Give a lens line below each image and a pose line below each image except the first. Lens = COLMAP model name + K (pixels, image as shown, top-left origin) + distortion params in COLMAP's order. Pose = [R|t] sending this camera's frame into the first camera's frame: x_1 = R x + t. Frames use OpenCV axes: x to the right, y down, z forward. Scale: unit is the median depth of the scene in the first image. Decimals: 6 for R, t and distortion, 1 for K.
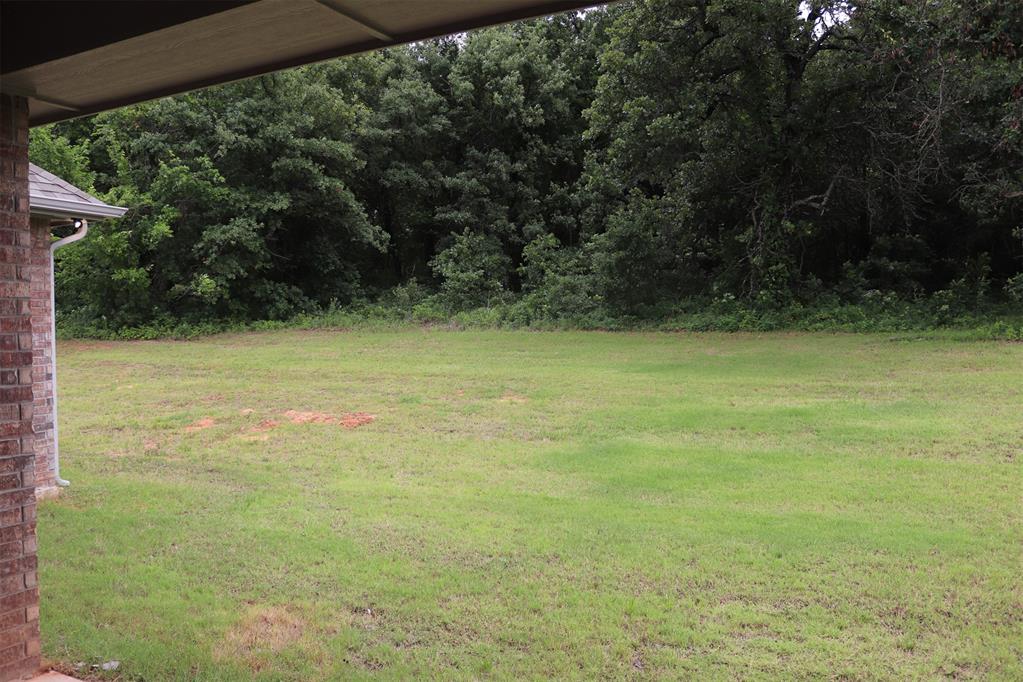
lens RADIAL K [[853.2, 0, 516.3], [0, 853.2, 341.1], [0, 0, 1]] dist [-0.132551, 0.093877]
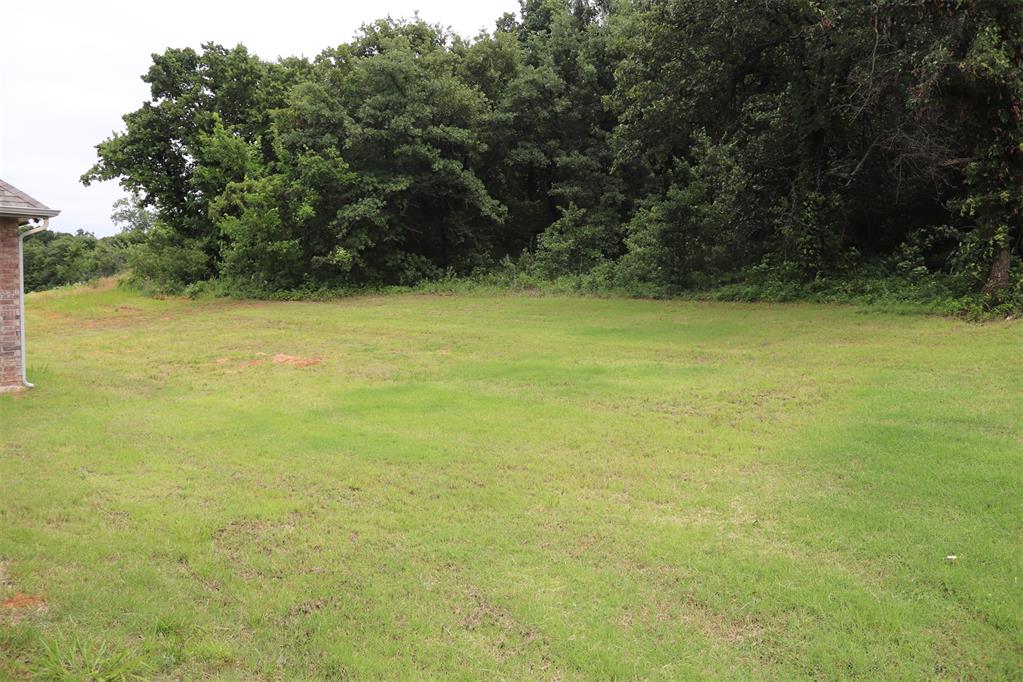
lens RADIAL K [[853.2, 0, 505.6], [0, 853.2, 333.6], [0, 0, 1]] dist [-0.132551, 0.093877]
pose [[0.938742, 0.031057, -0.343219, 0.262622], [-0.021443, 0.999265, 0.031770, 0.001111], [0.343954, -0.022464, 0.938718, -0.051870]]
